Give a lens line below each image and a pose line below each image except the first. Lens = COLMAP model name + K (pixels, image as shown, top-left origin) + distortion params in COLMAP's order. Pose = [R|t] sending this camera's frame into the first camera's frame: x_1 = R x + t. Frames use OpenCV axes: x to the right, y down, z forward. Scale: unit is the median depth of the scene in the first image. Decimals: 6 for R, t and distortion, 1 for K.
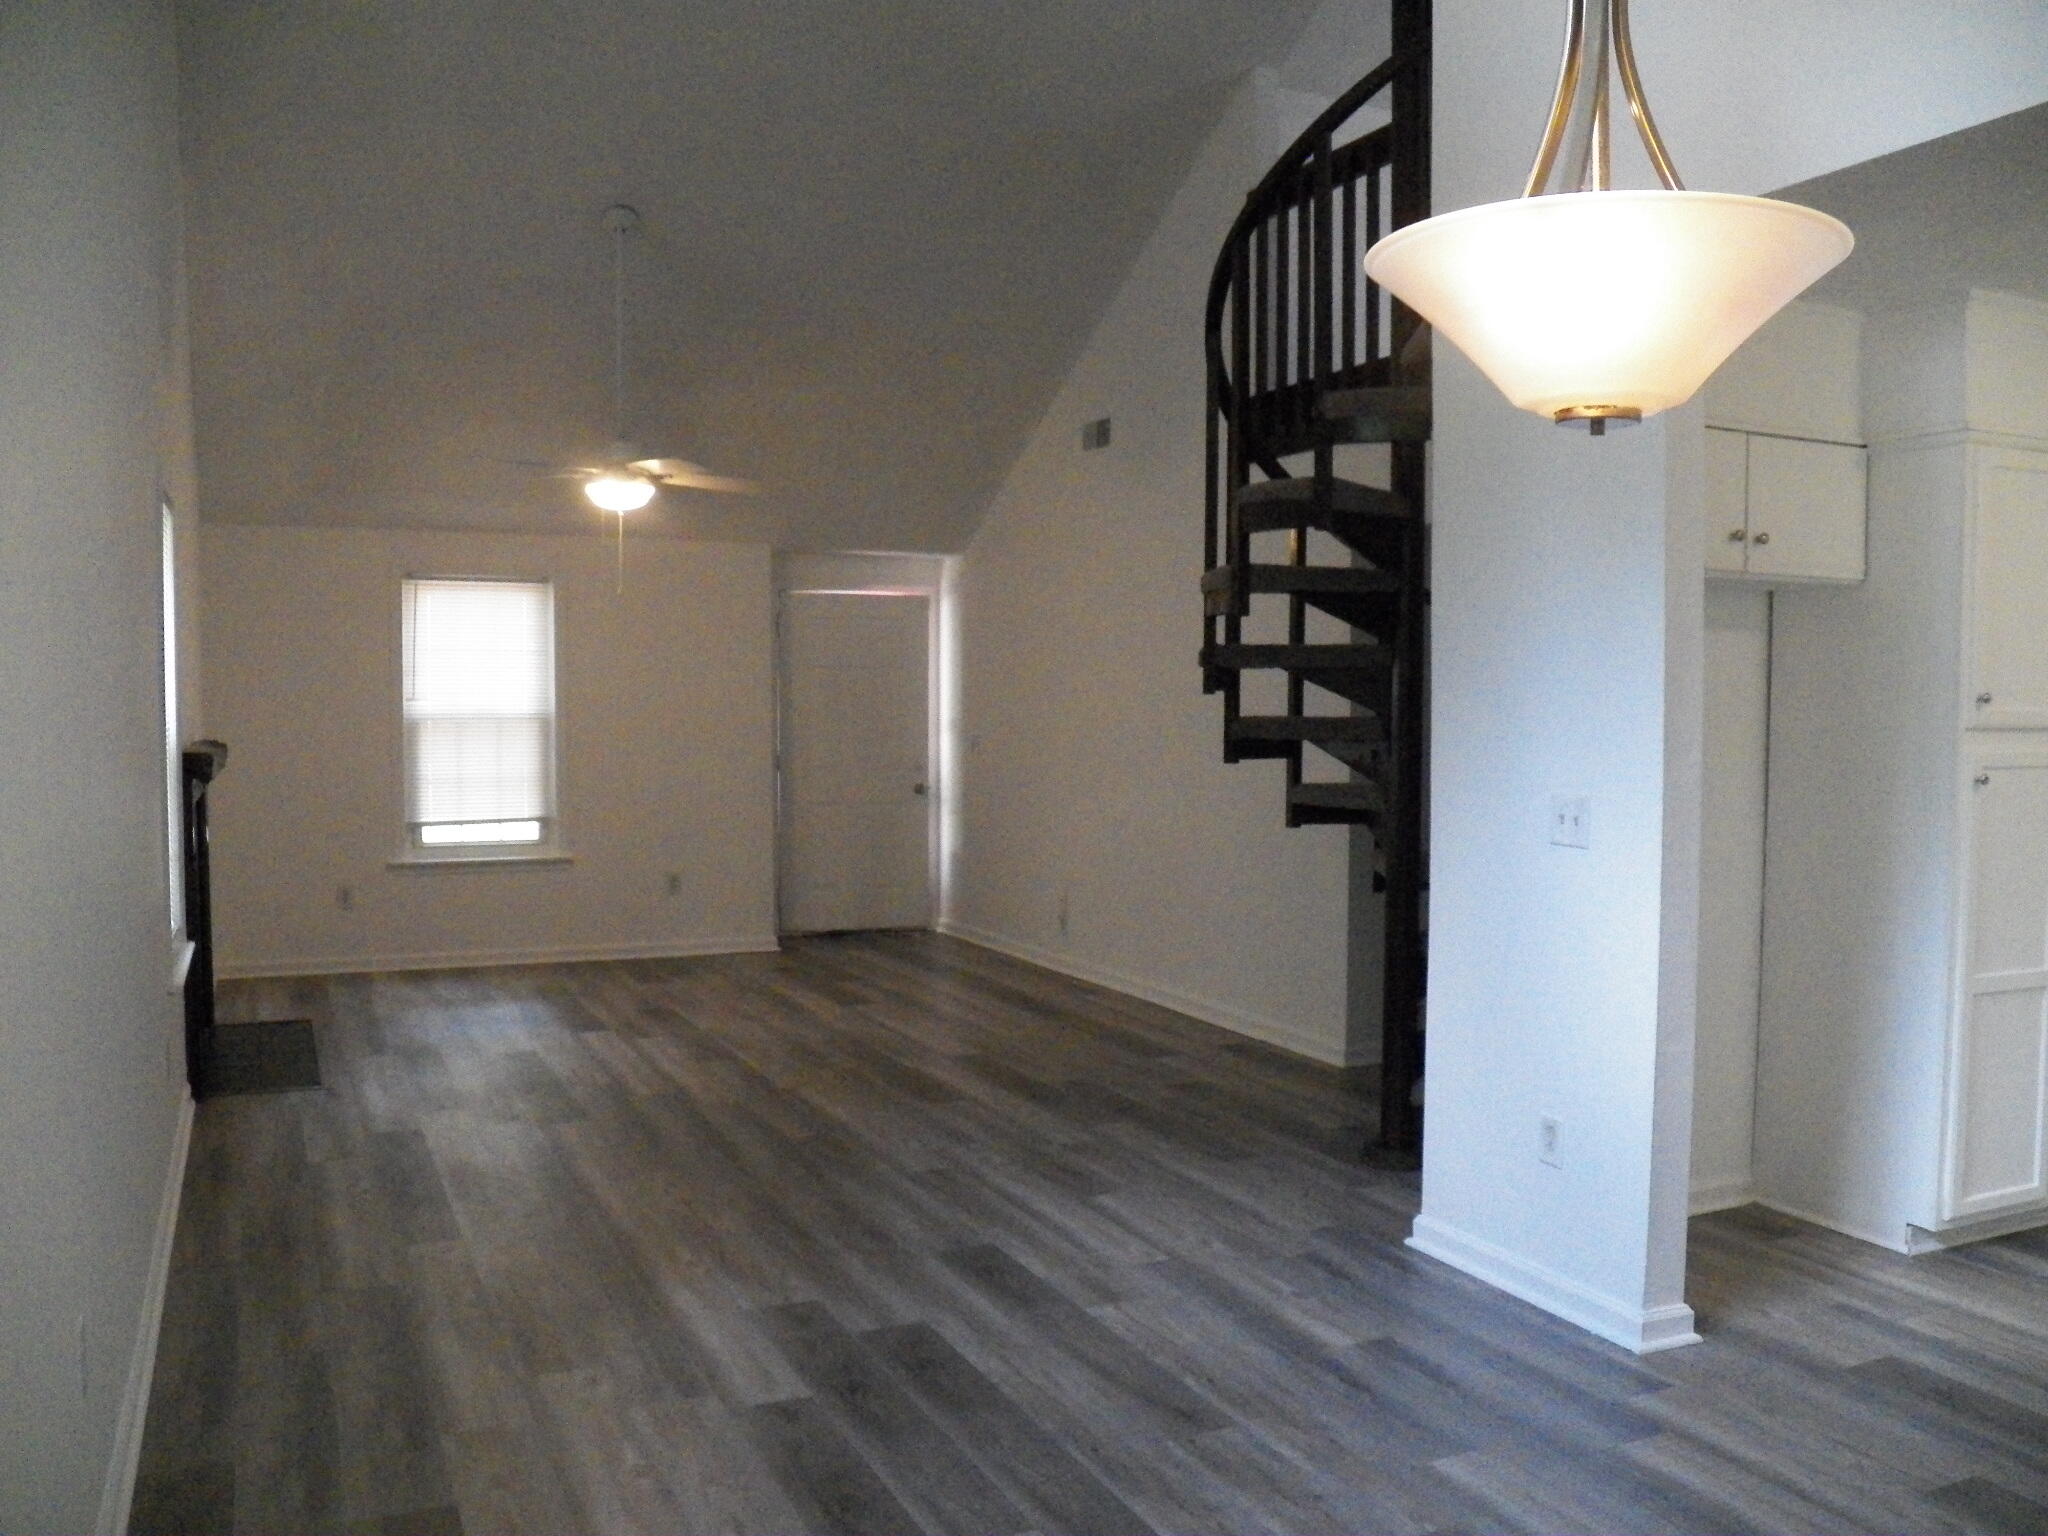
lens RADIAL K [[1697.5, 0, 1024.0], [0, 1697.5, 768.0], [0, 0, 1]] dist [-0.078247, -0.002365]
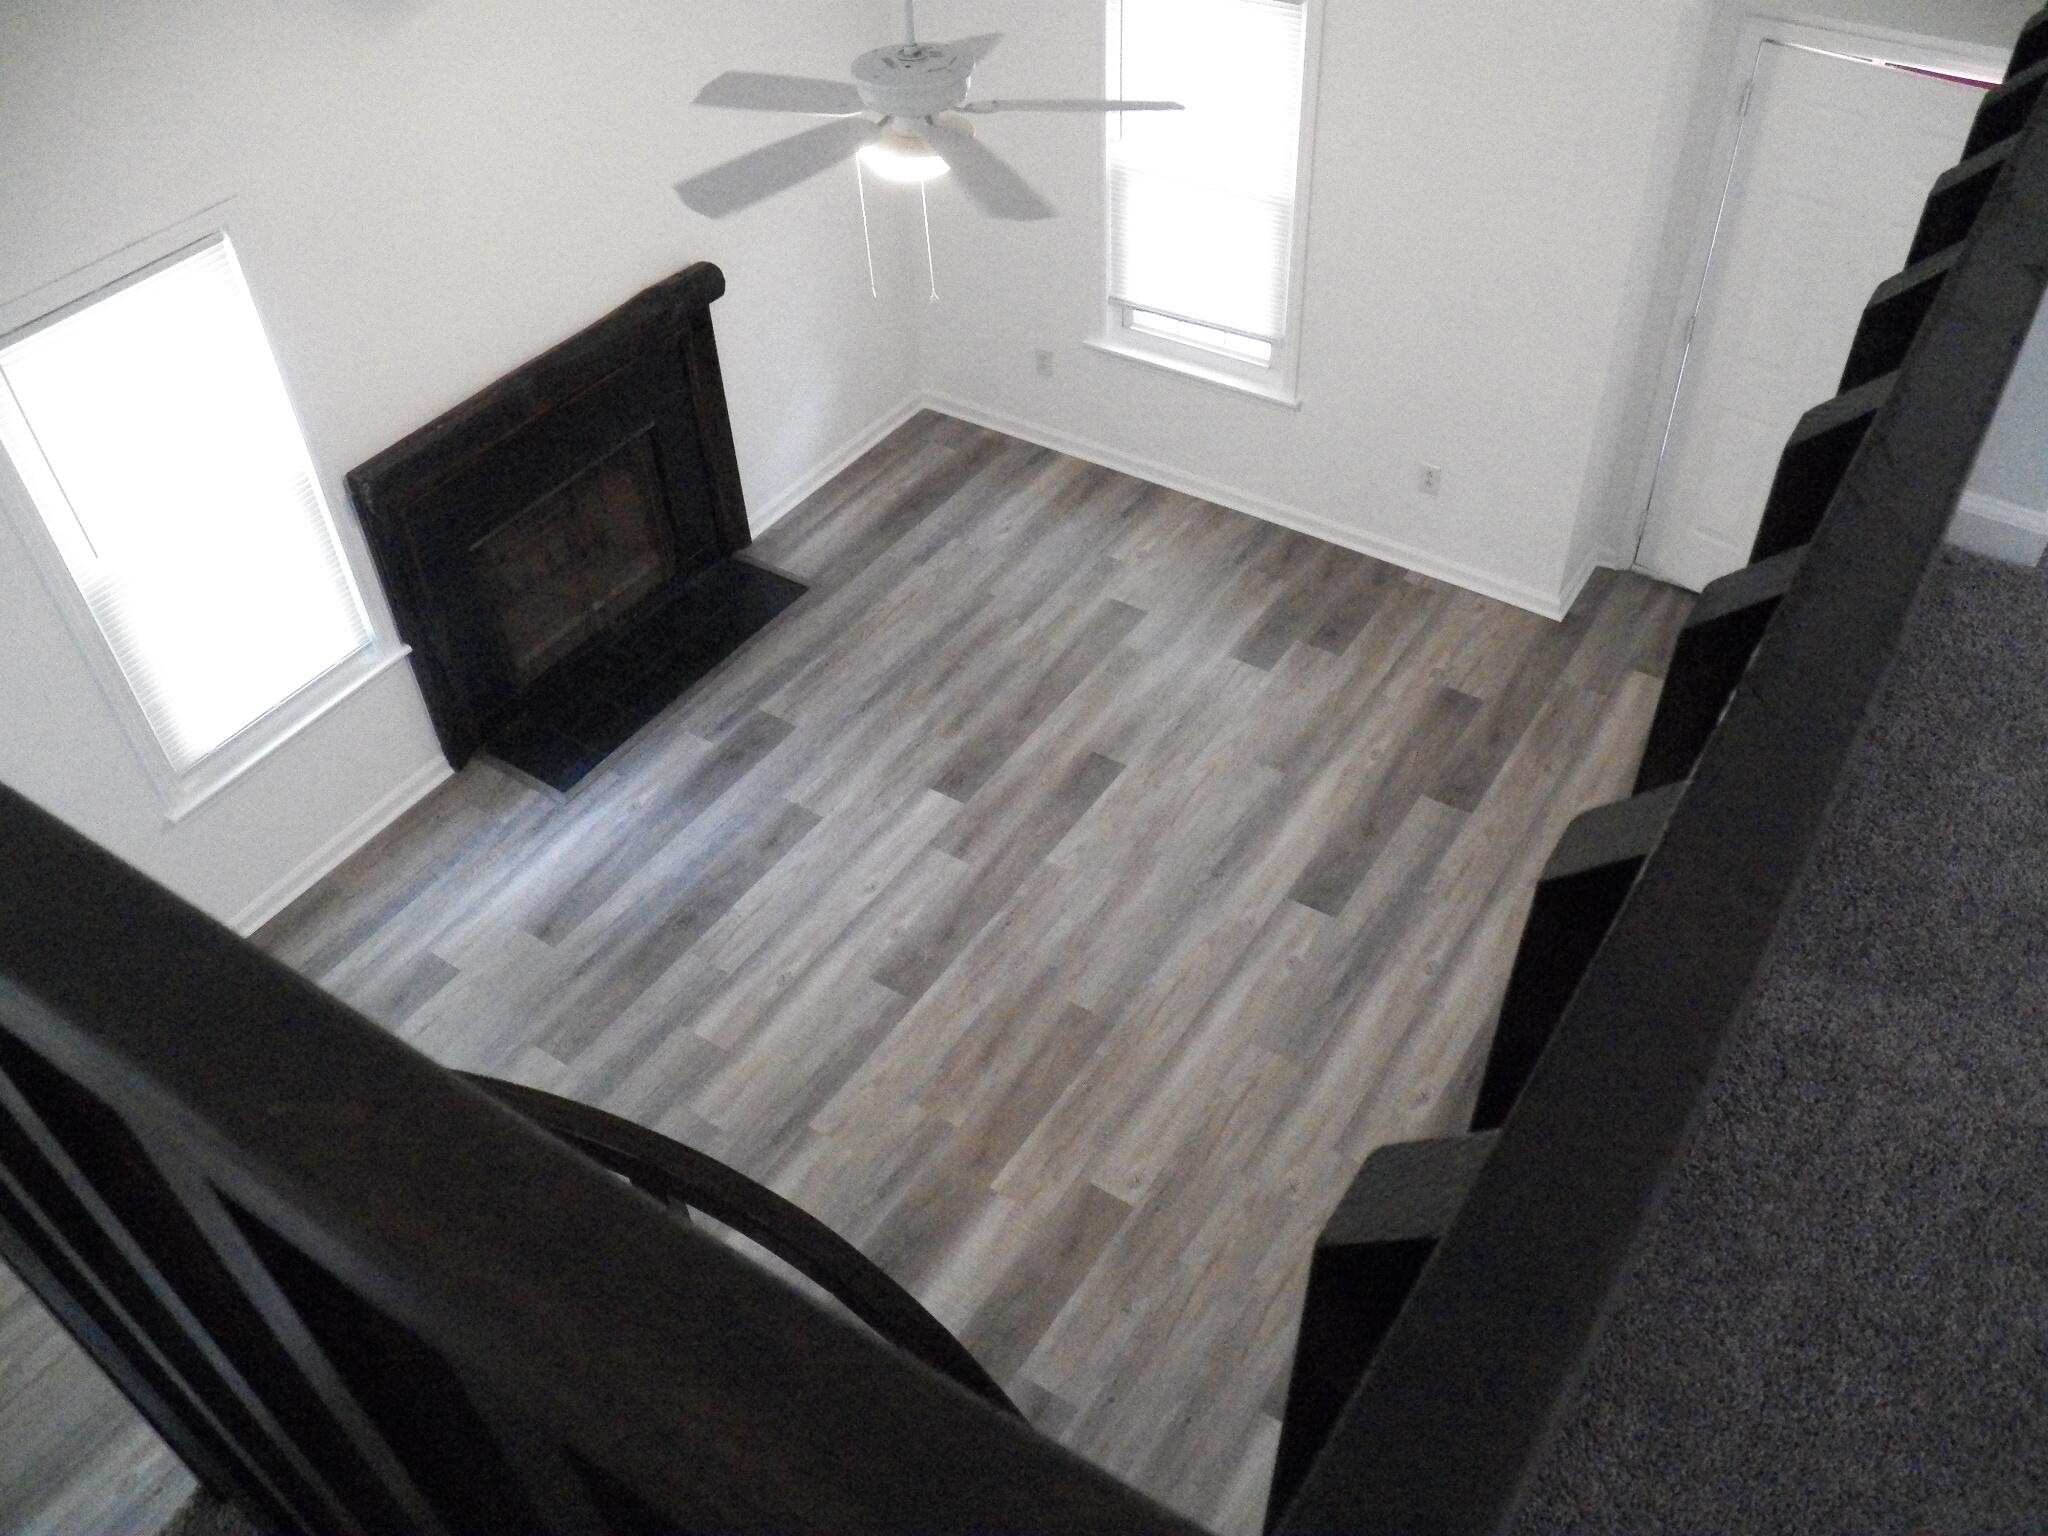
lens RADIAL K [[1667.9, 0, 1024.0], [0, 1667.9, 768.0], [0, 0, 1]] dist [-0.149993, 0.108615]
pose [[0.526847, 0.563740, -0.636105, 0.367332], [0.002037, 0.747554, 0.664198, -0.540276], [0.849958, -0.351226, 0.392699, 1.068875]]
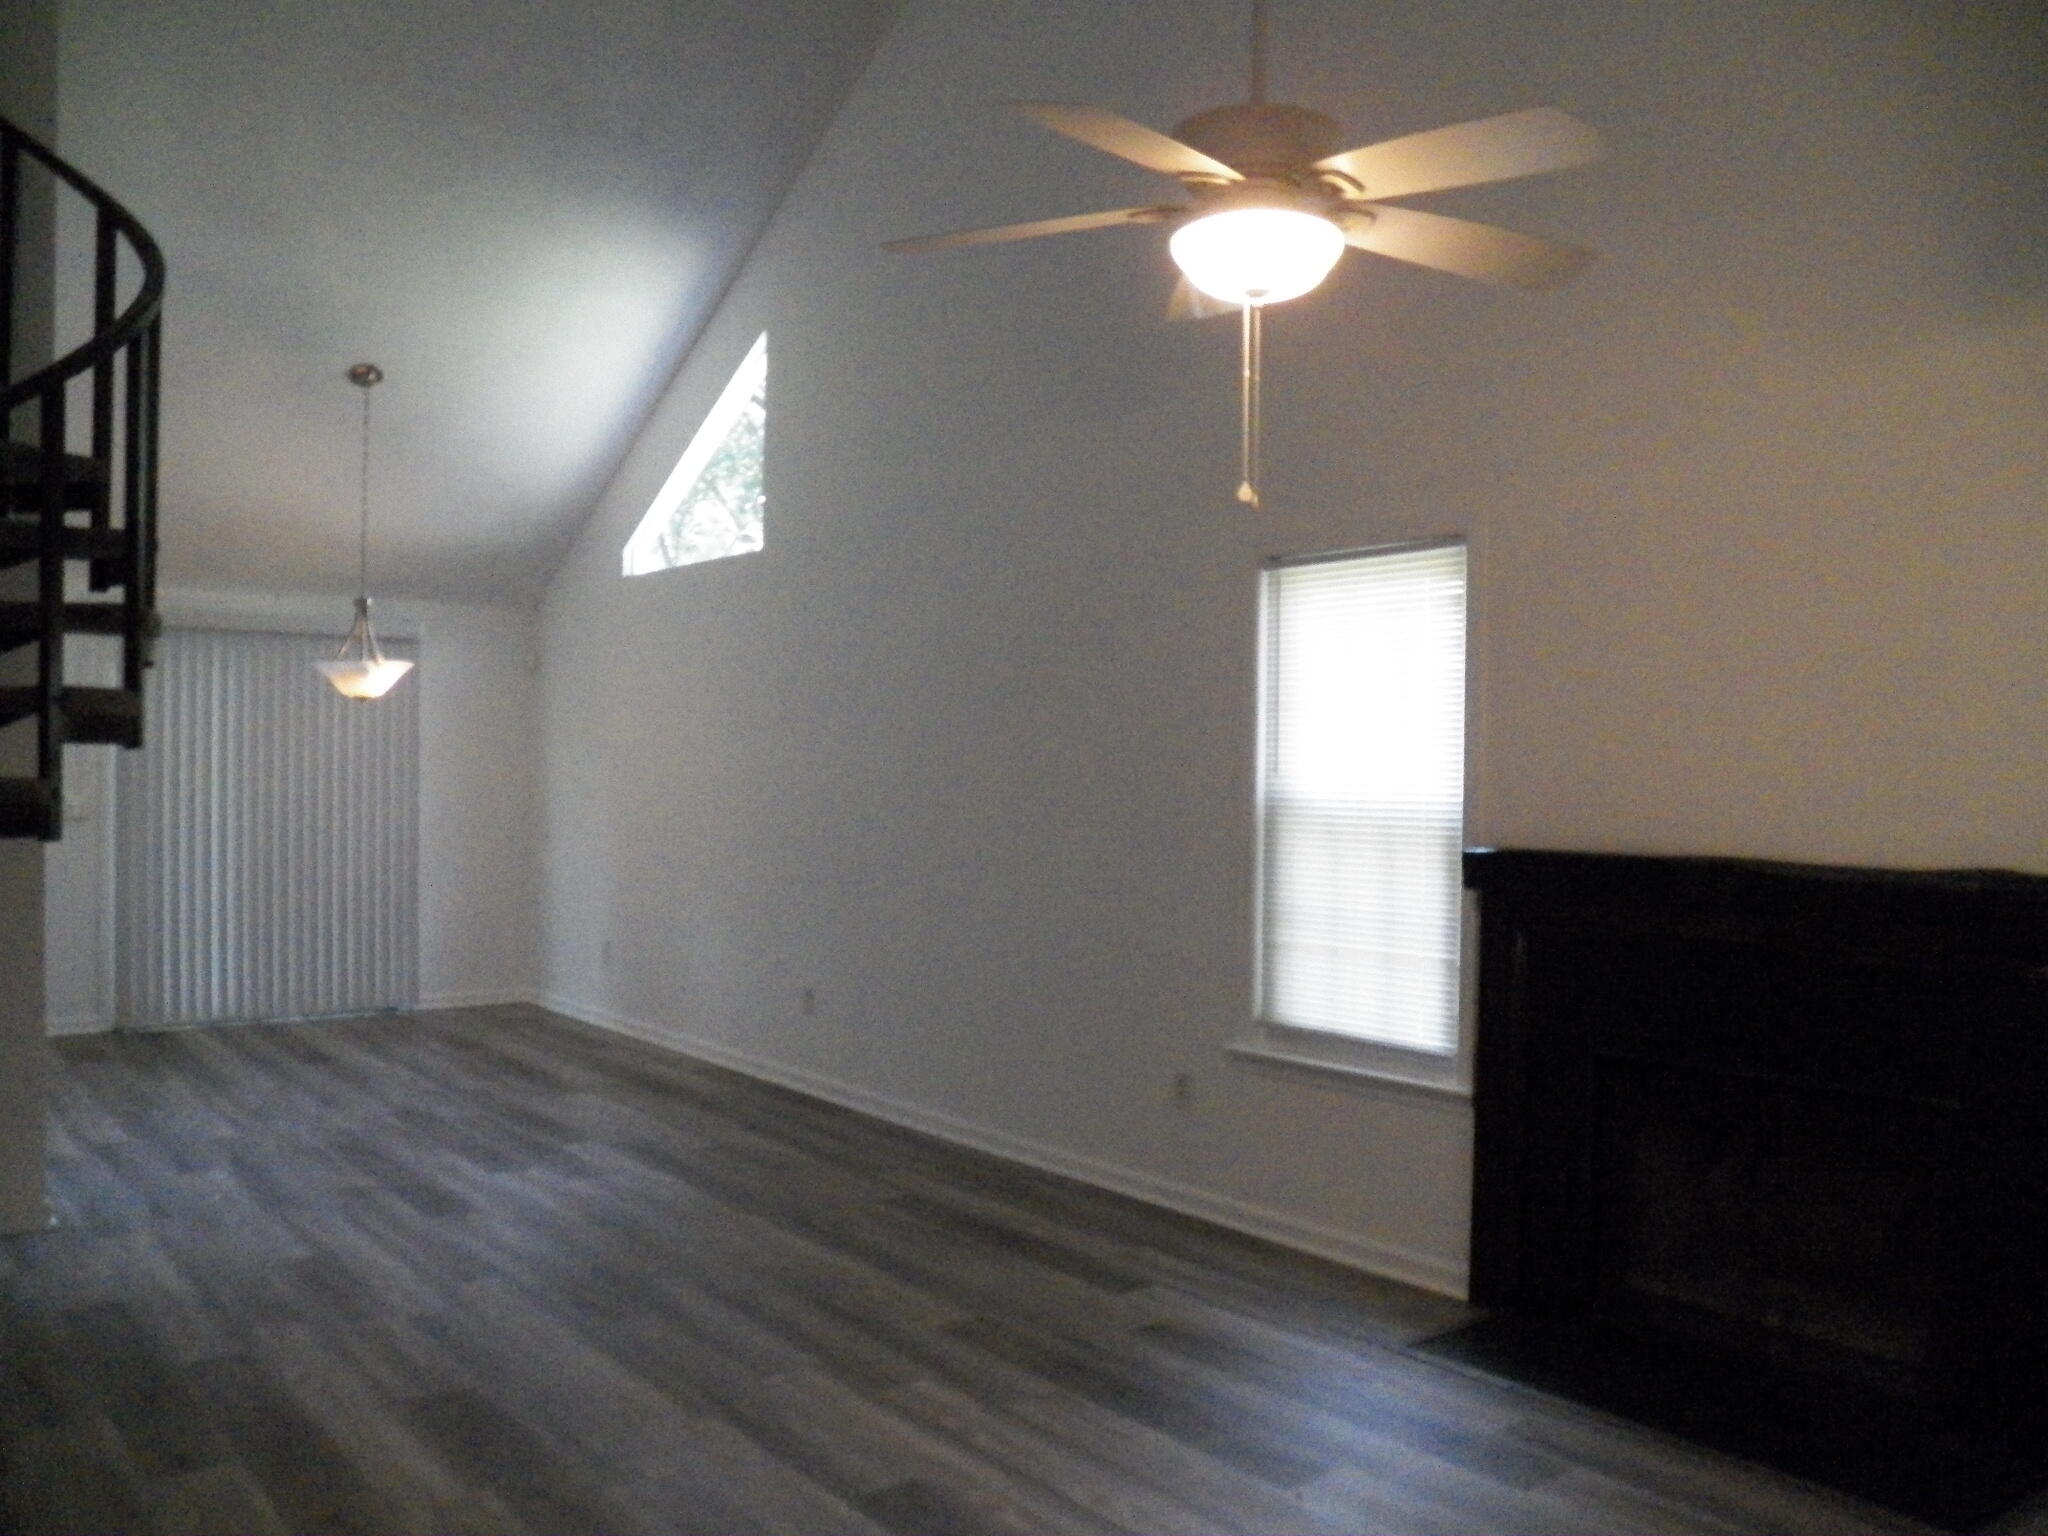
lens RADIAL K [[1639.2, 0, 1068.0], [0, 1639.2, 826.9], [0, 0, 1]] dist [-0.085161, 0.002442]
pose [[-0.967745, -0.011979, -0.251646, -0.148536], [-0.031729, 0.996711, 0.074572, -0.082621], [0.249925, 0.080151, -0.964942, 1.972490]]
